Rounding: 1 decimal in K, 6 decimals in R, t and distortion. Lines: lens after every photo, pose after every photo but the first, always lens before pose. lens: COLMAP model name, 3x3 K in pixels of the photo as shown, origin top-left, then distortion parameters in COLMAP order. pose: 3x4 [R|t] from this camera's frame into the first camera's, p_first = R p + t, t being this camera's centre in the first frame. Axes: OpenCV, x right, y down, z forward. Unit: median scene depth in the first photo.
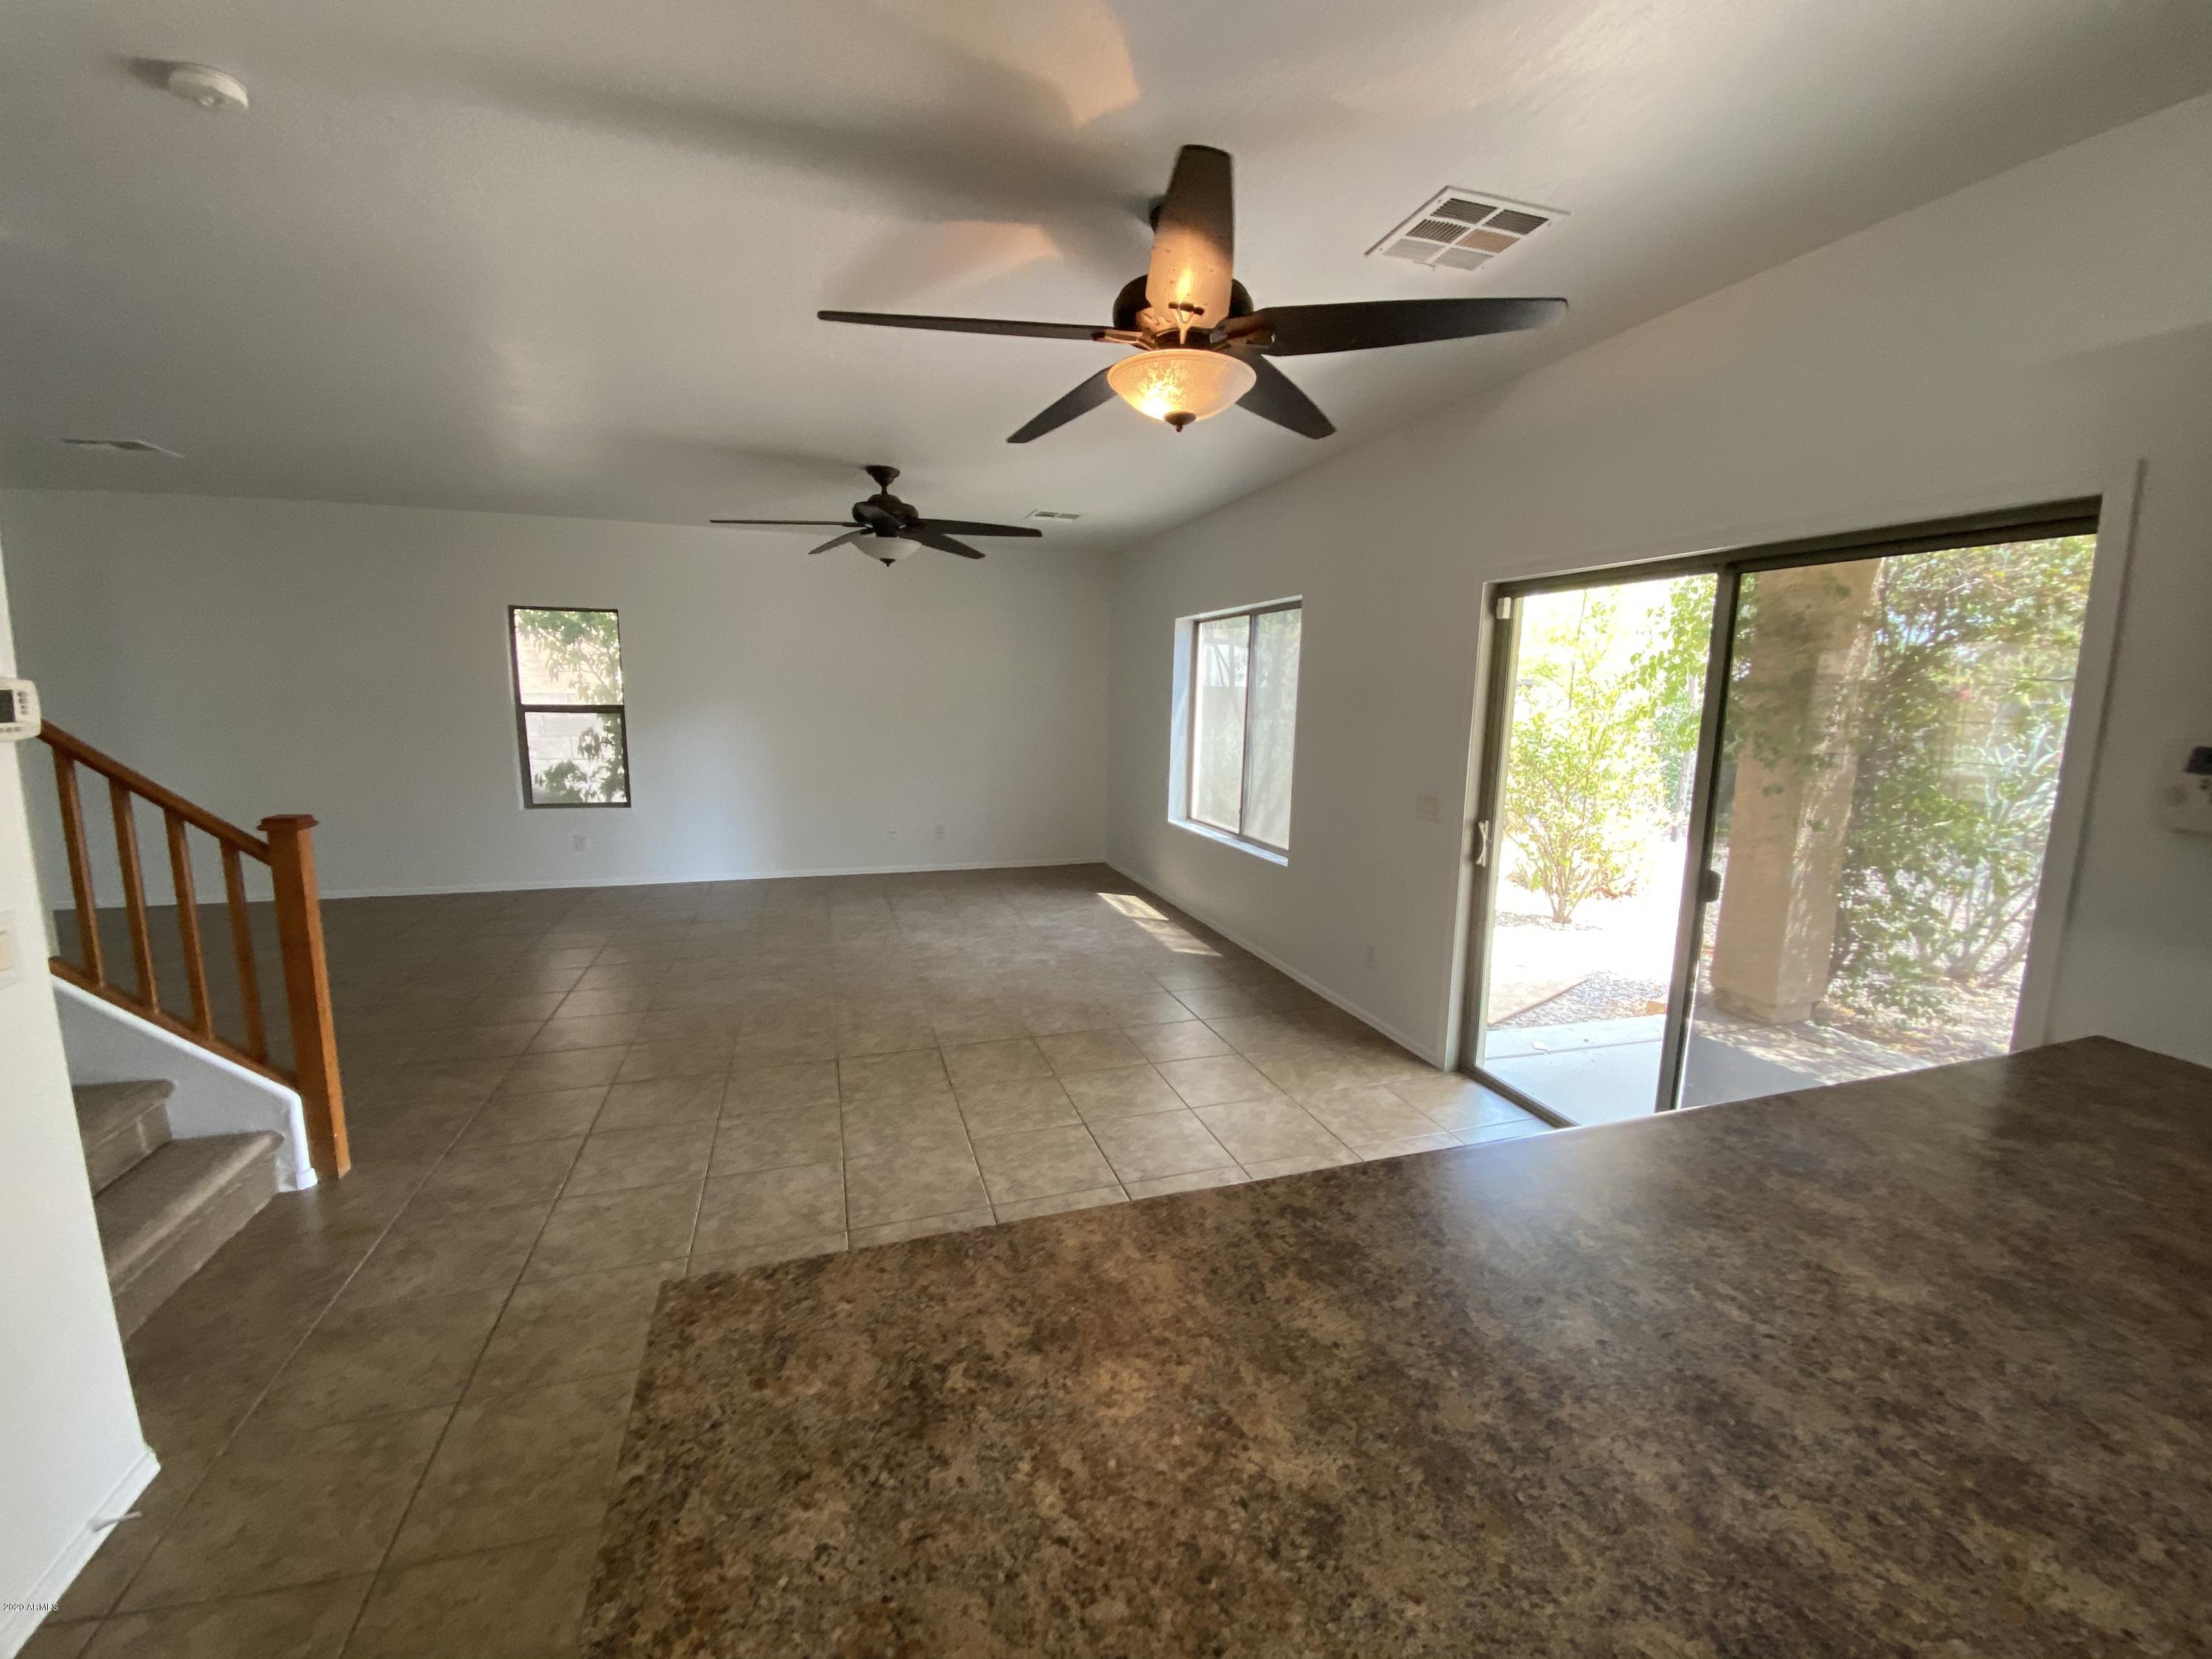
lens RADIAL K [[905.7, 0, 1122.5], [0, 905.7, 834.8], [0, 0, 1]] dist [-0.004050, -0.004354]
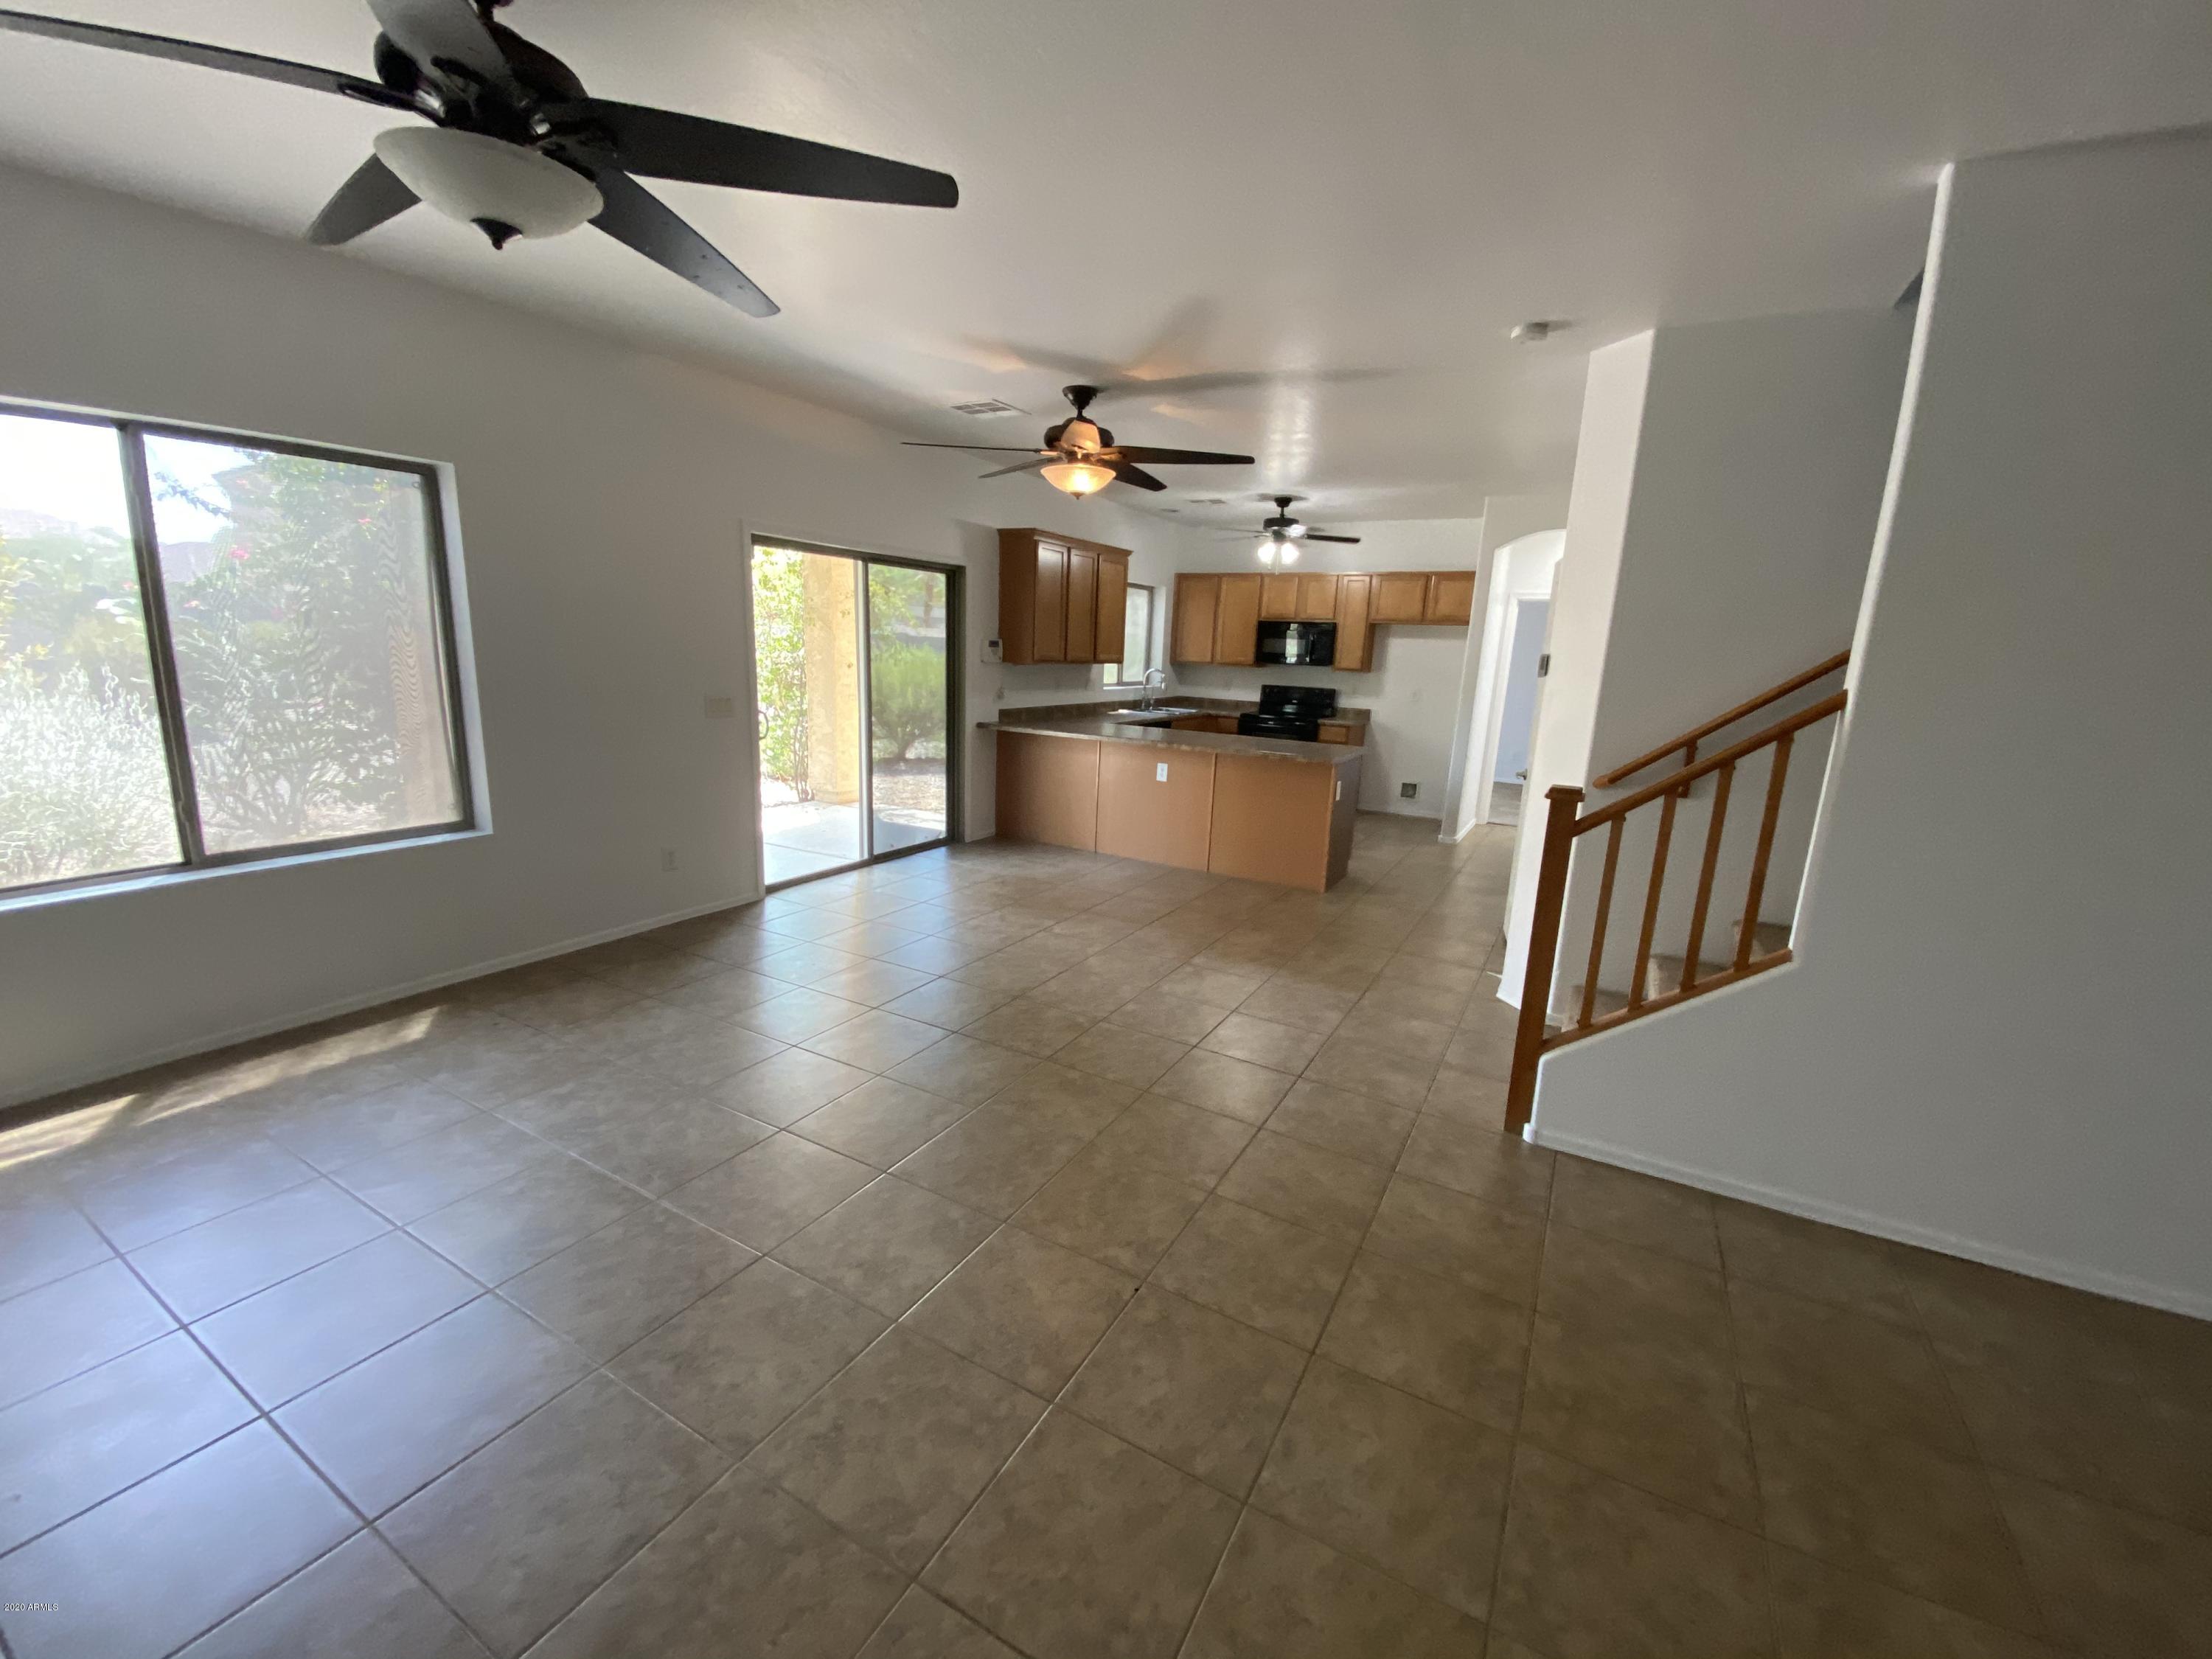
lens RADIAL K [[905.7, 0, 1113.1], [0, 905.7, 827.7], [0, 0, 1]] dist [-0.004050, -0.004354]
pose [[-0.678463, -0.195225, 0.708220, -0.623630], [0.059975, 0.946106, 0.318255, -0.159294], [-0.732183, 0.258400, -0.630189, 0.963992]]
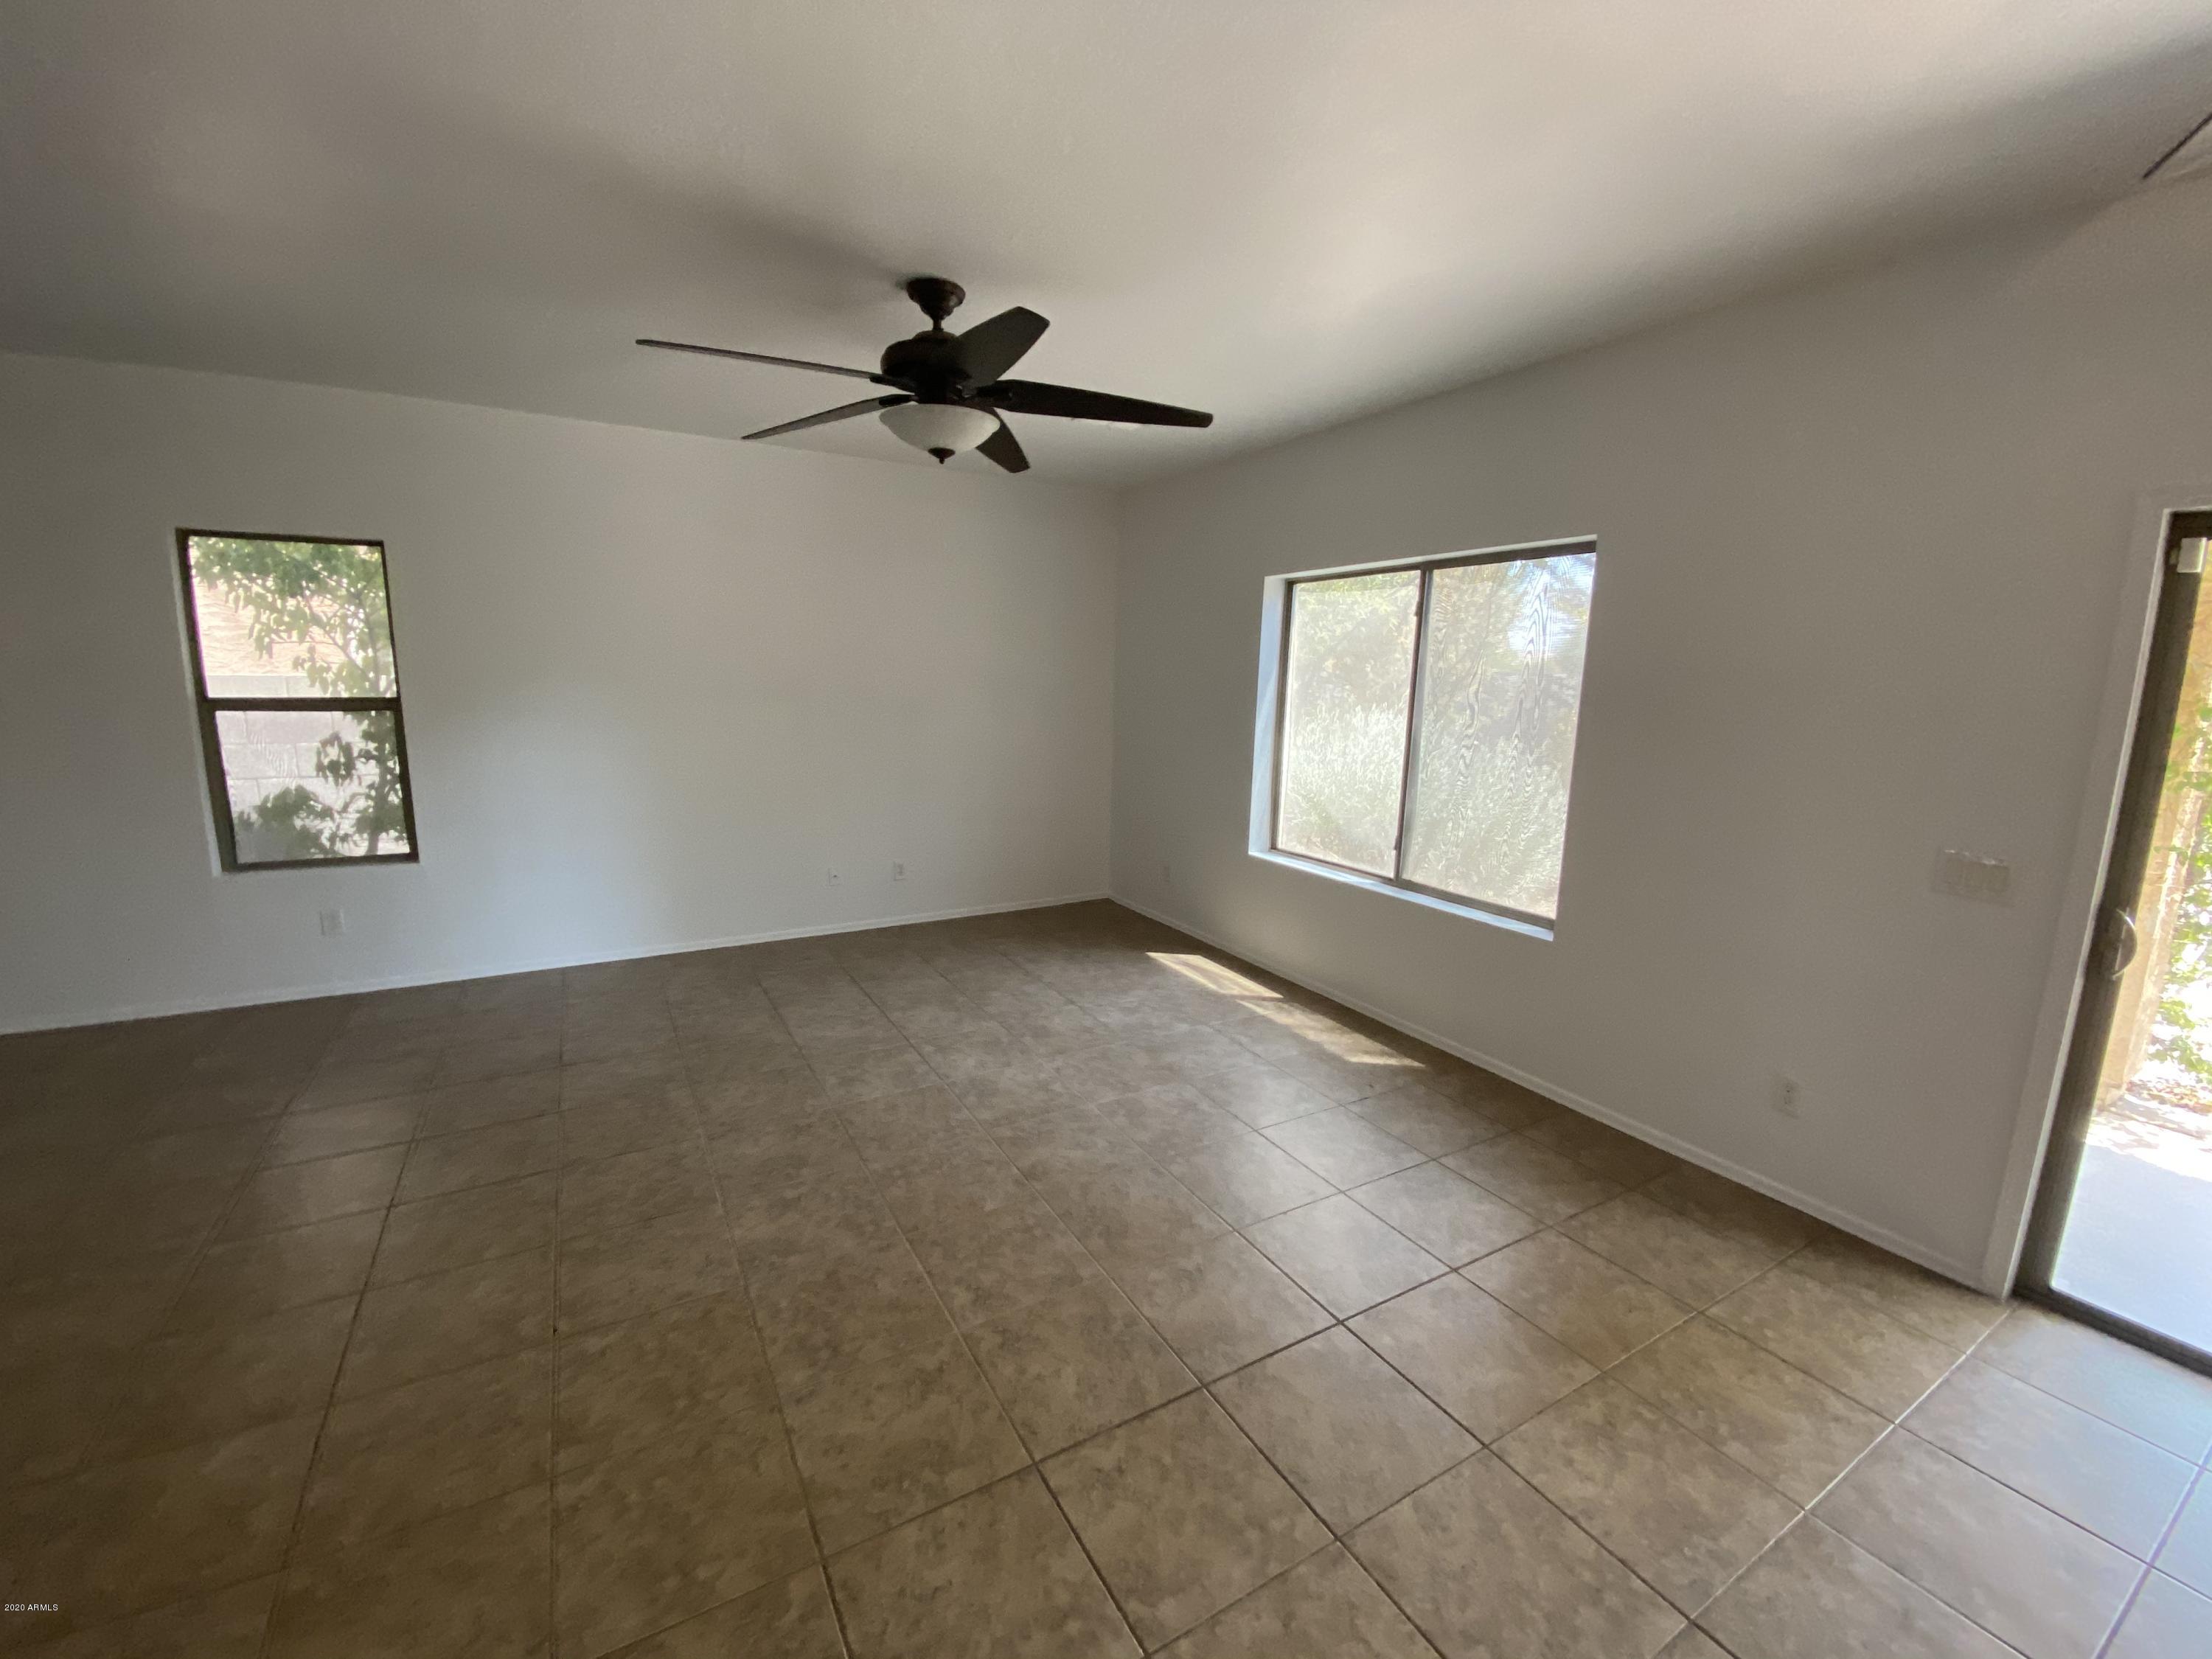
lens RADIAL K [[905.7, 0, 1109.5], [0, 905.7, 832.5], [0, 0, 1]] dist [-0.004050, -0.004354]
pose [[0.979764, -0.032651, 0.197476, -0.239427], [0.028579, 0.999317, 0.023434, -0.062014], [-0.198107, -0.017316, 0.980028, 0.356112]]
